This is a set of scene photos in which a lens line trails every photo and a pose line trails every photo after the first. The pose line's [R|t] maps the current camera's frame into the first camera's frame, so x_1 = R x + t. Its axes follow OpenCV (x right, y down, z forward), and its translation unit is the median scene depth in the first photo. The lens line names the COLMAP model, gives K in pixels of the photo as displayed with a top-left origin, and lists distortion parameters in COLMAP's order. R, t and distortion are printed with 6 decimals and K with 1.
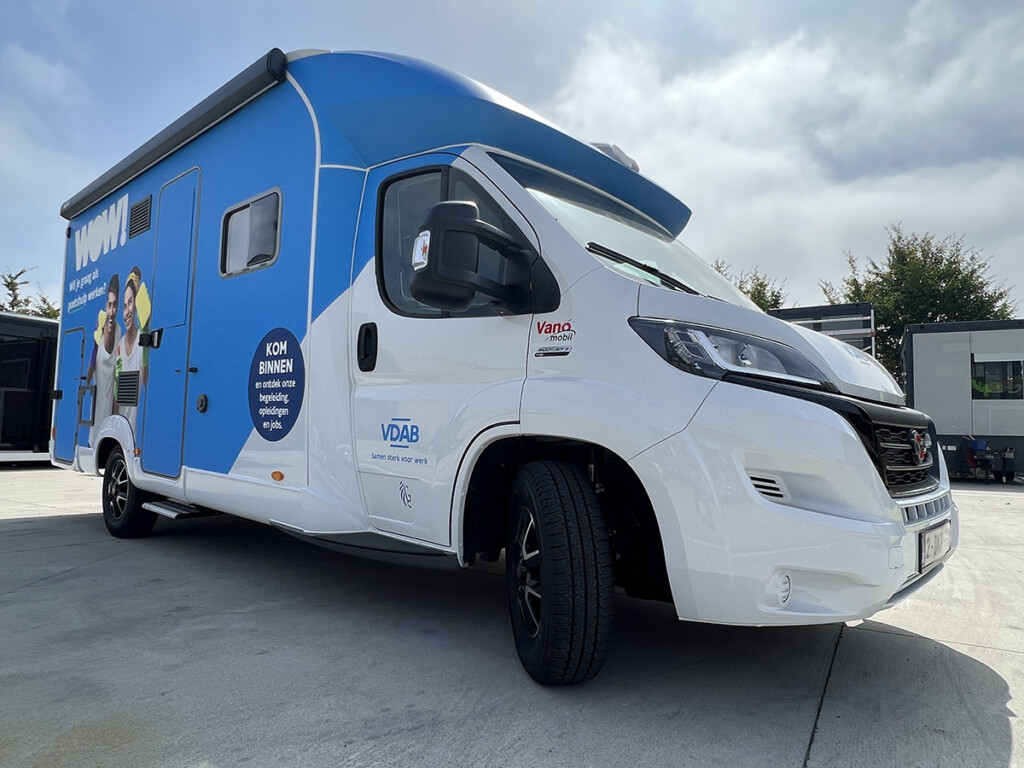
lens RADIAL K [[648.0, 0, 512.0], [0, 648.0, 384.0], [0, 0, 1]] dist [-0.002239, -0.000366]
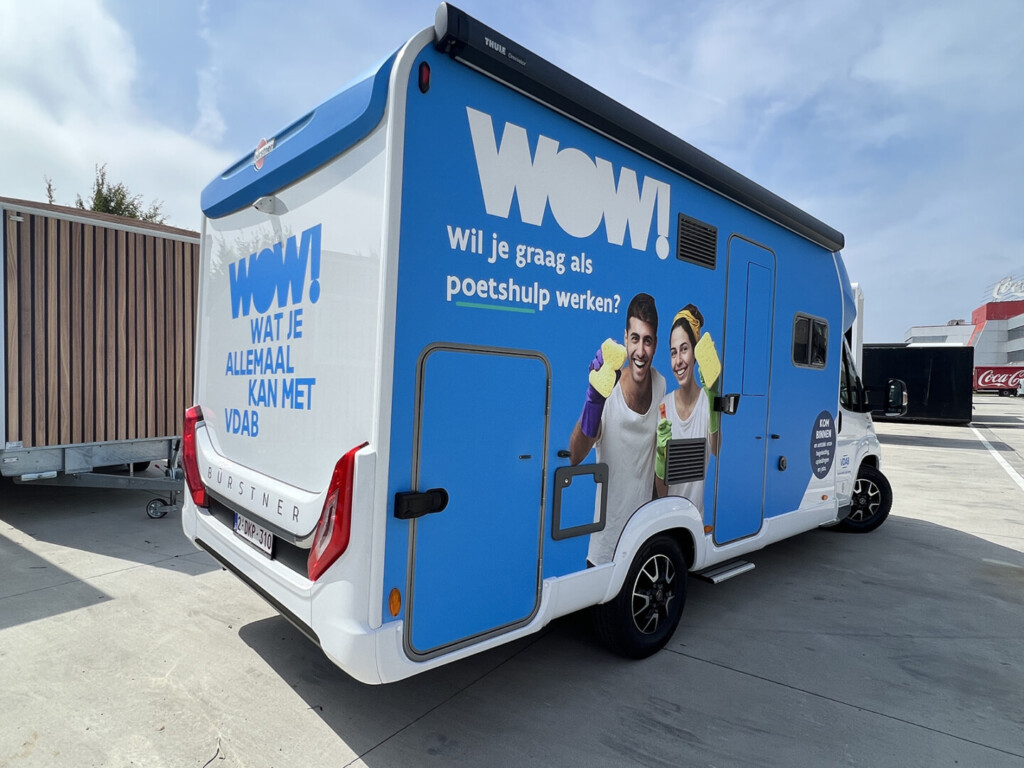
lens RADIAL K [[587.5, 0, 512.0], [0, 587.5, 384.0], [0, 0, 1]] dist [-0.002337, -0.000289]
pose [[0.084856, -0.041651, 0.995522, -1.958480], [-0.104475, 0.993247, 0.050461, -0.149047], [-0.990901, -0.108289, 0.079932, 1.717693]]
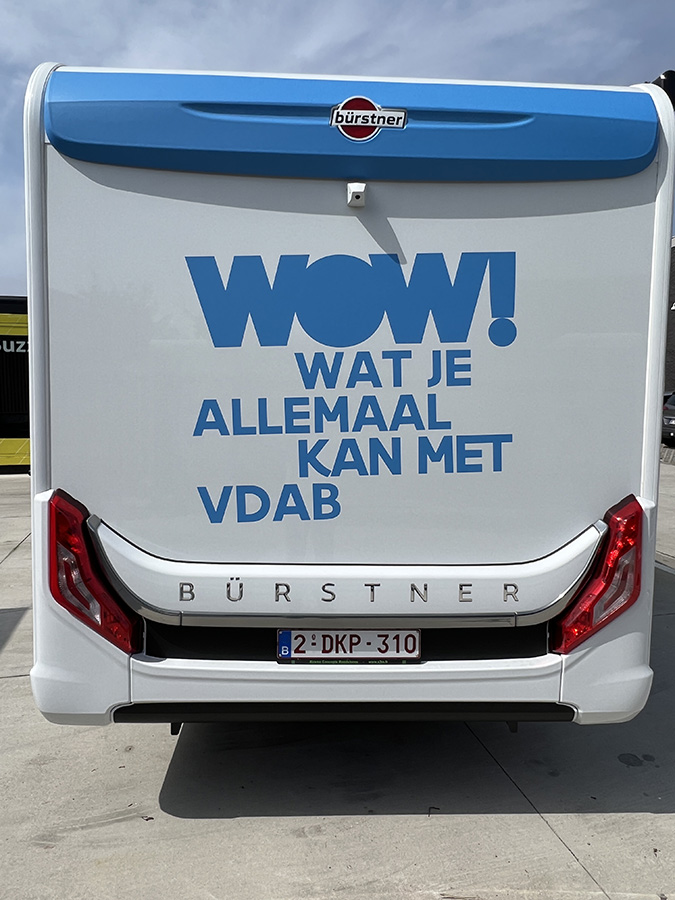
lens RADIAL K [[591.3, 0, 337.5], [0, 591.3, 450.0], [0, 0, 1]] dist [-0.001242, 0.000246]
pose [[-0.697831, -0.095349, 0.709888, -1.558754], [-0.083663, 0.995166, 0.051424, -0.091911], [-0.711360, -0.023506, -0.702435, 2.636015]]
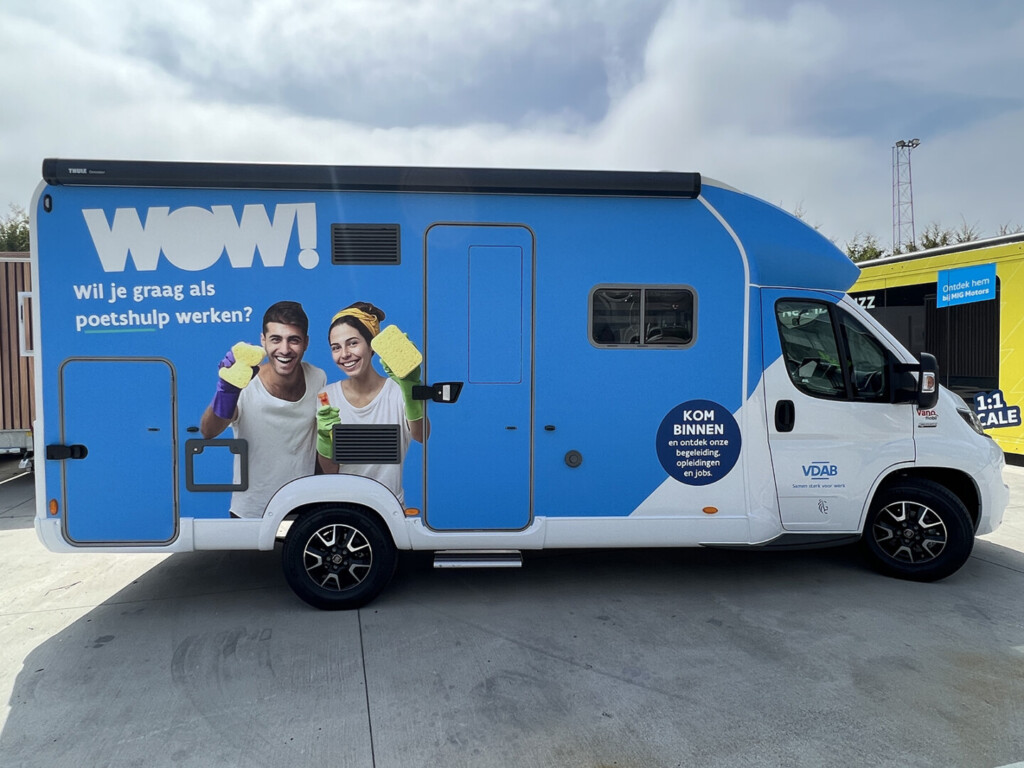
lens RADIAL K [[648.0, 0, 512.0], [0, 648.0, 384.0], [0, 0, 1]] dist [-0.002239, -0.000366]
pose [[0.697869, -0.067714, 0.713017, -1.587737], [-0.023104, 0.992874, 0.116905, -0.267607], [-0.715853, -0.098058, 0.691332, 0.381803]]
